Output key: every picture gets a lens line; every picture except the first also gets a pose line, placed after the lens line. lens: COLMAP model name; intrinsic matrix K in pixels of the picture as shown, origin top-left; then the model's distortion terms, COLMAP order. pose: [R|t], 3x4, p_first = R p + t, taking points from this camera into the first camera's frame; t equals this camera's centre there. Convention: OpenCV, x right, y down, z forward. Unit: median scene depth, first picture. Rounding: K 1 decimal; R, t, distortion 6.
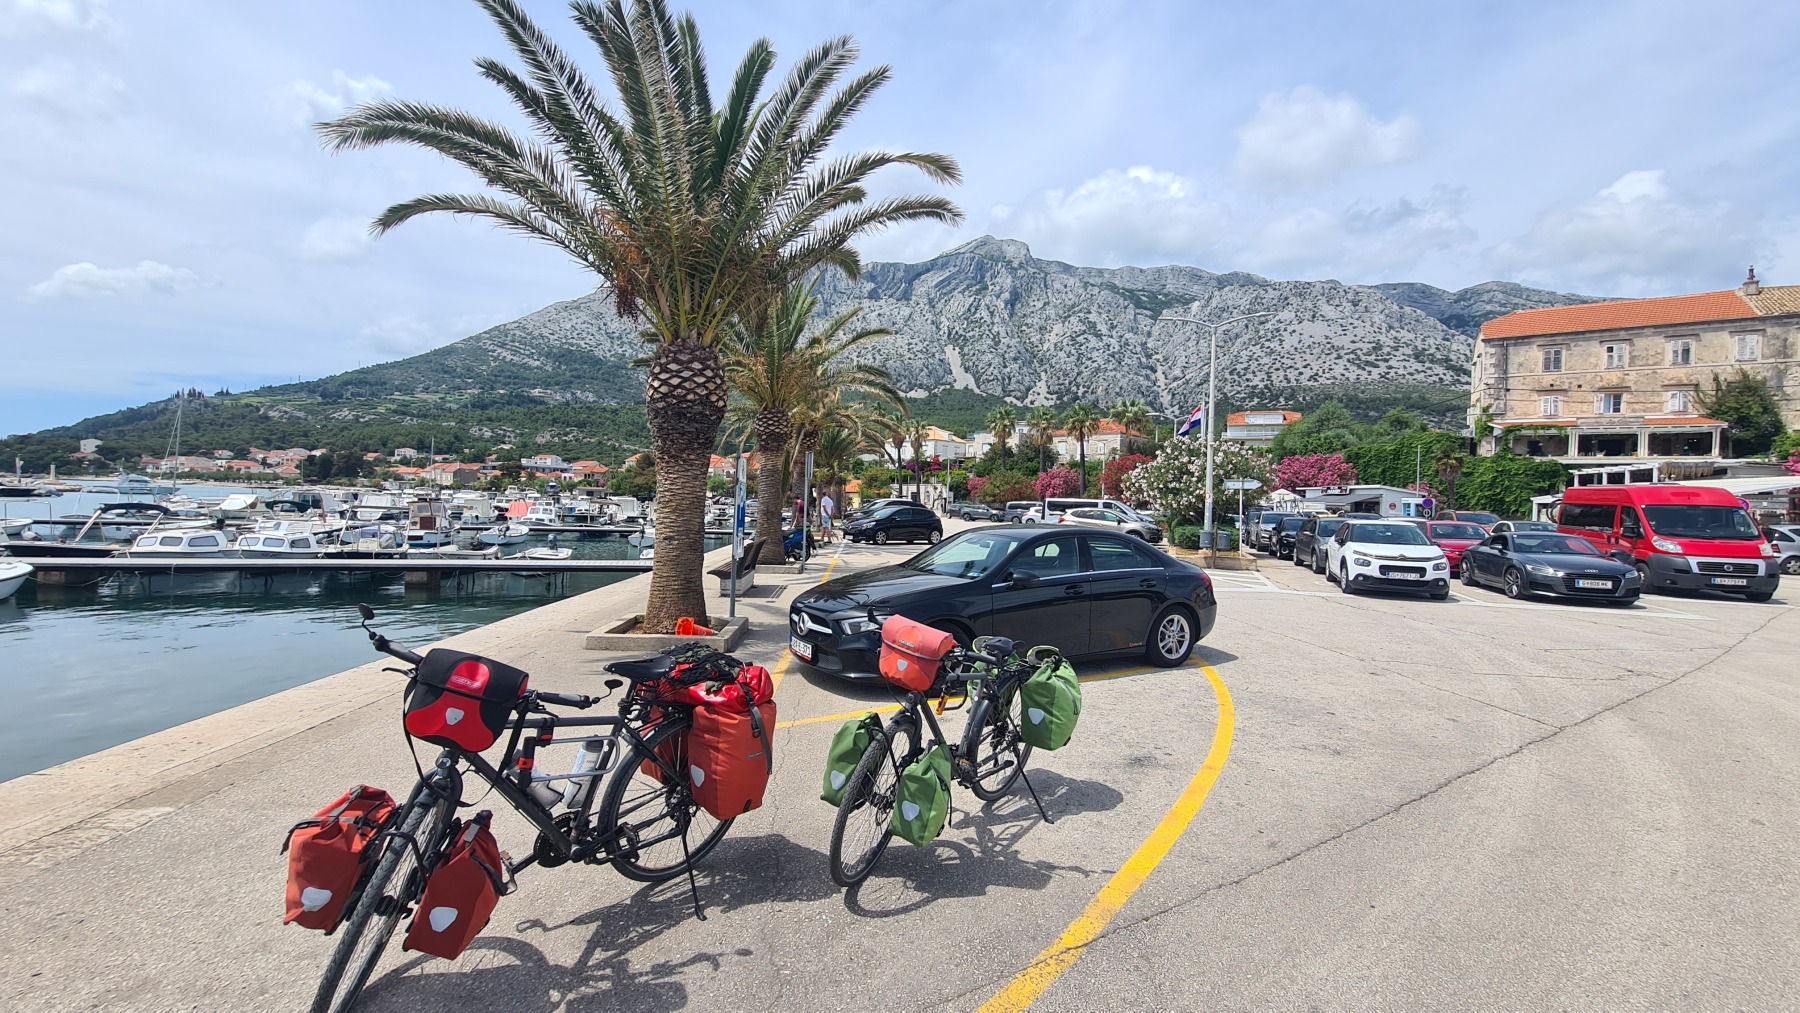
lens RADIAL K [[685.8, 0, 914.9], [0, 685.8, 506.8], [0, 0, 1]] dist [-0.009728, -0.001116]
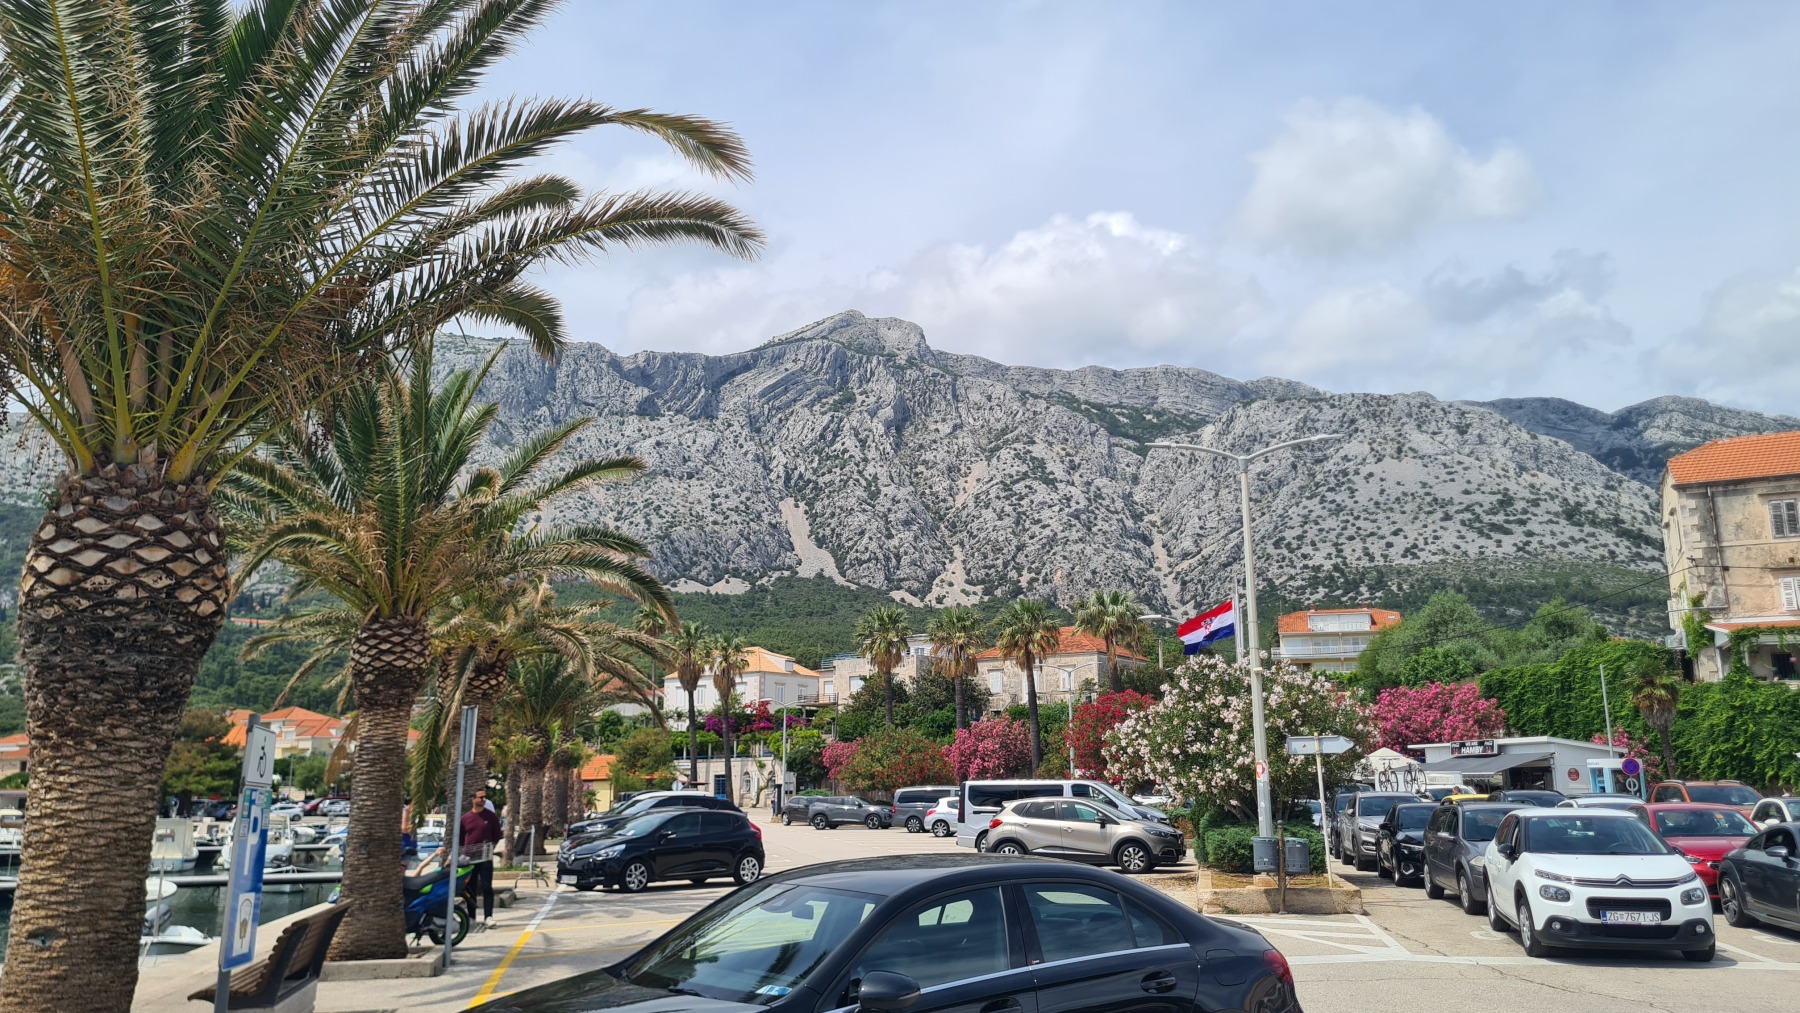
lens RADIAL K [[1442.5, 0, 912.7], [0, 1442.5, 500.6], [0, 0, 1]] dist [0.056569, -0.021852]
pose [[0.984686, -0.000906, 0.174335, -0.050137], [0.038575, 0.976332, -0.212811, 0.015210], [-0.170016, 0.216277, 0.961415, -0.122719]]
